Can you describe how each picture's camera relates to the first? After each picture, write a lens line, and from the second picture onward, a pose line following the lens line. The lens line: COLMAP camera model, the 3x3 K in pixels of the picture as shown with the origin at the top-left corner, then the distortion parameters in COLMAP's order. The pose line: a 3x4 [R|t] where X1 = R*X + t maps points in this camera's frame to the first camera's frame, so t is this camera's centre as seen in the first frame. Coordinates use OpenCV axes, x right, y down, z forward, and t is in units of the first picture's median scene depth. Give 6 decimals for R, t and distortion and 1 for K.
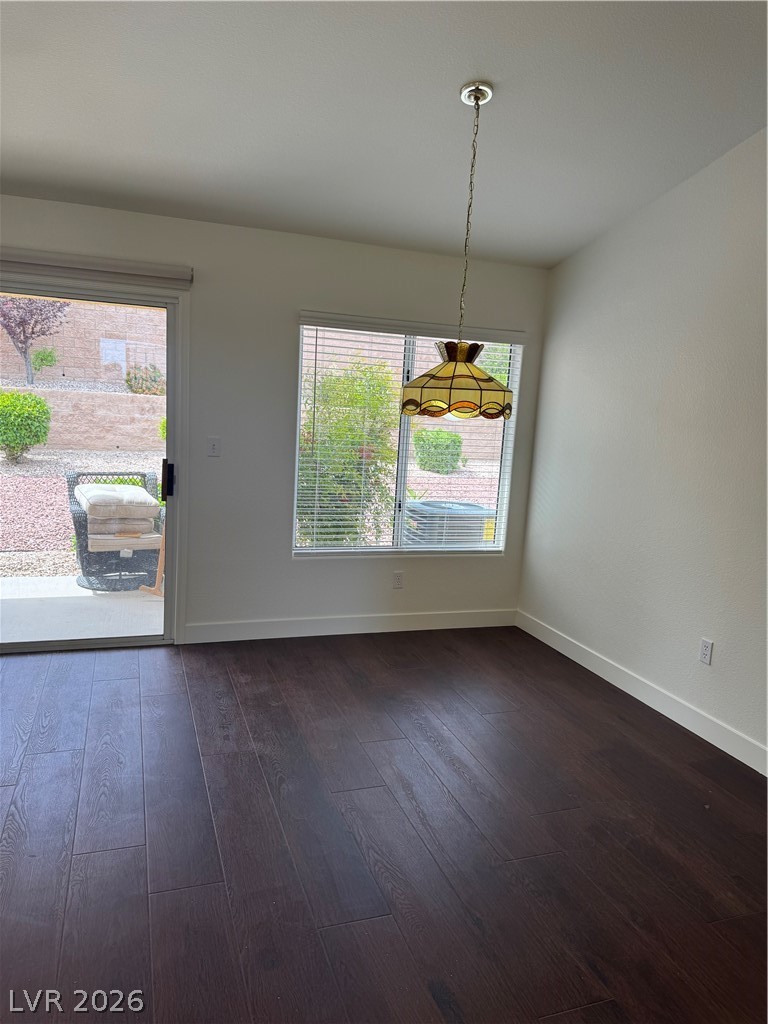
lens RADIAL K [[716.6, 0, 381.8], [0, 716.6, 513.5], [0, 0, 1]] dist [0.034234, -0.056455]
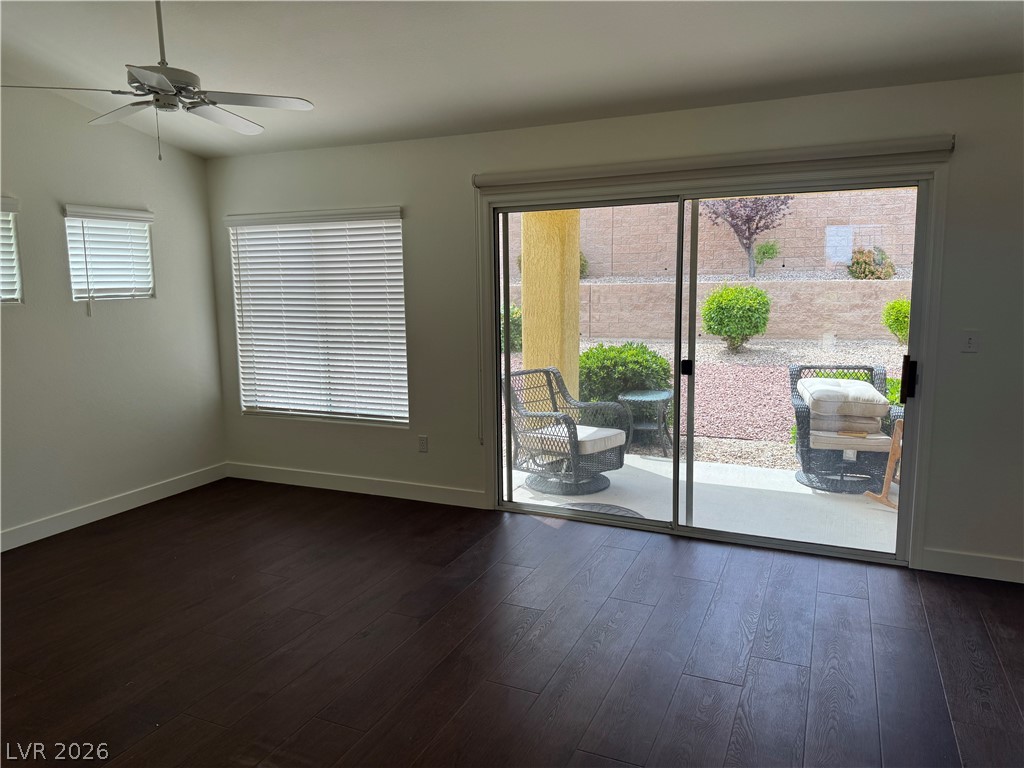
lens RADIAL K [[716.6, 0, 512.0], [0, 716.6, 384.0], [0, 0, 1]] dist [0.034234, -0.056455]
pose [[0.720171, 0.033485, -0.692988, -0.023775], [-0.049814, 0.998752, -0.003509, -0.009143], [0.692006, 0.037048, 0.720941, 0.016511]]
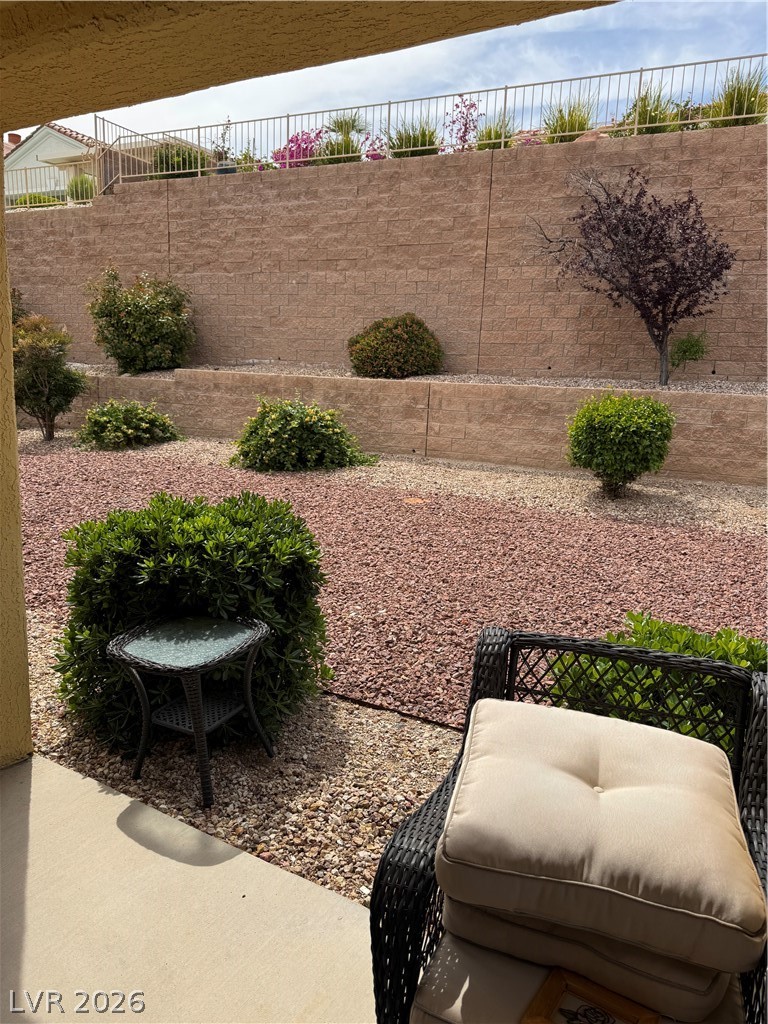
lens RADIAL K [[725.7, 0, 414.5], [0, 725.7, 513.7], [0, 0, 1]] dist [0.104482, -0.187040]
pose [[0.666484, 0.110000, -0.737360, -0.308622], [-0.122365, 0.991782, 0.037352, -0.157085], [0.735409, 0.065333, 0.674467, 1.051833]]
